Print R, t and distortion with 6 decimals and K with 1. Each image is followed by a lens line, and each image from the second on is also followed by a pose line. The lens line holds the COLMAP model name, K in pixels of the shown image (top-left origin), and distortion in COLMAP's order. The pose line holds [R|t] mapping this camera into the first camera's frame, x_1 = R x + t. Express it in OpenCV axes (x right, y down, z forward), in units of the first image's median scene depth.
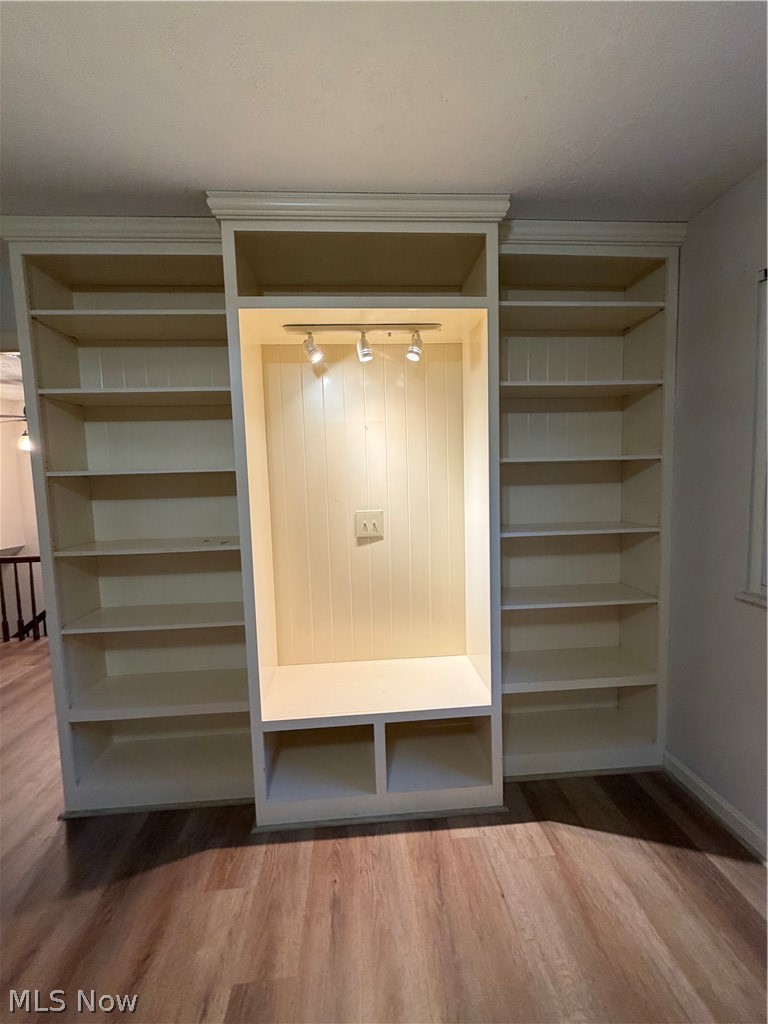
lens RADIAL K [[411.5, 0, 378.4], [0, 411.5, 516.0], [0, 0, 1]] dist [0.002735, -0.000155]
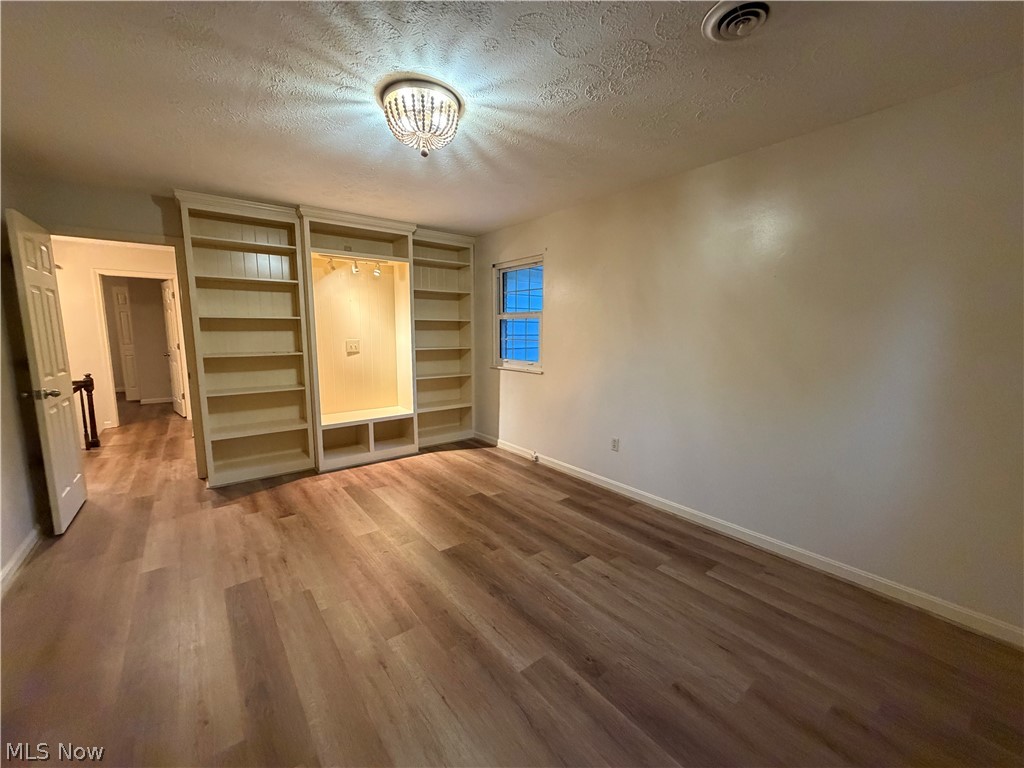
lens RADIAL K [[411.5, 0, 511.6], [0, 411.5, 386.9], [0, 0, 1]] dist [0.002735, -0.000155]
pose [[0.828646, -0.044923, 0.557968, -0.686001], [0.017846, 0.998388, 0.053878, 0.165790], [-0.559489, -0.034689, 0.828112, -1.562567]]
